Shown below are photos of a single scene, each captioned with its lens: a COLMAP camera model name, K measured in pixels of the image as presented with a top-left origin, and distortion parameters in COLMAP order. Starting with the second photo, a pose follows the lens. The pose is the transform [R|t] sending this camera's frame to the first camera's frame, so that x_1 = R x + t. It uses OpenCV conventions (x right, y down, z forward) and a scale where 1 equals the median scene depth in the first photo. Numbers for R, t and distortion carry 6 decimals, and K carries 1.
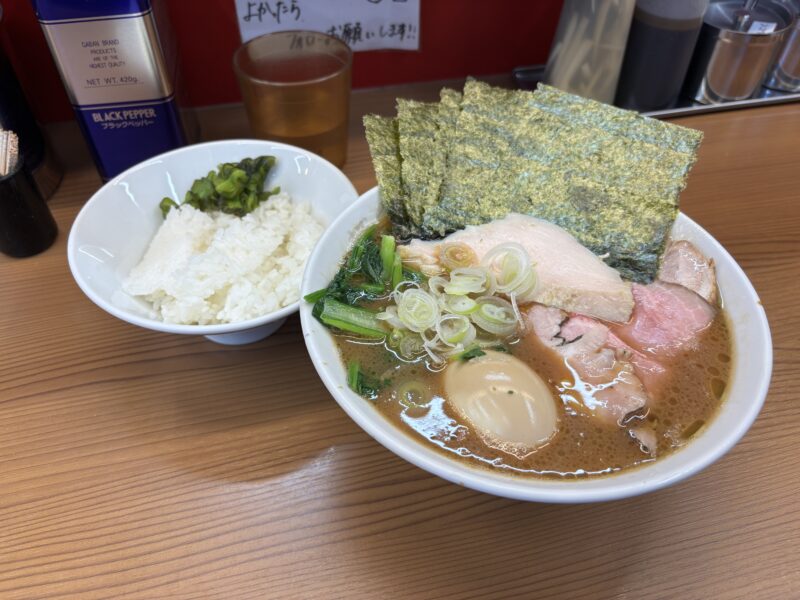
lens RADIAL K [[620.1, 0, 400.0], [0, 620.1, 300.0], [0, 0, 1]] dist [-0.032011, -0.009494]
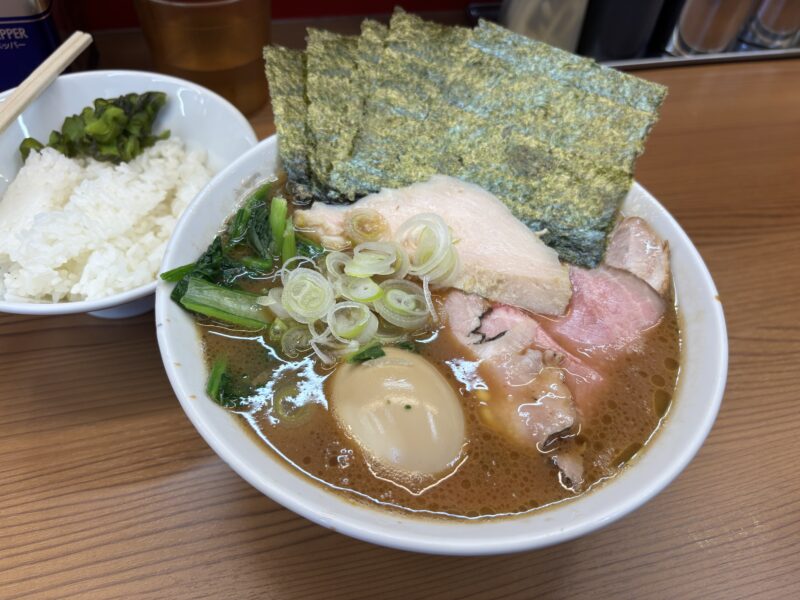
lens RADIAL K [[640.8, 0, 400.0], [0, 640.8, 300.0], [0, 0, 1]] dist [-0.043130, -0.000218]
pose [[0.997447, 0.027867, 0.065749, 0.080955], [-0.032970, 0.996420, 0.077853, -0.039237], [-0.063344, -0.079822, 0.994794, 0.138117]]
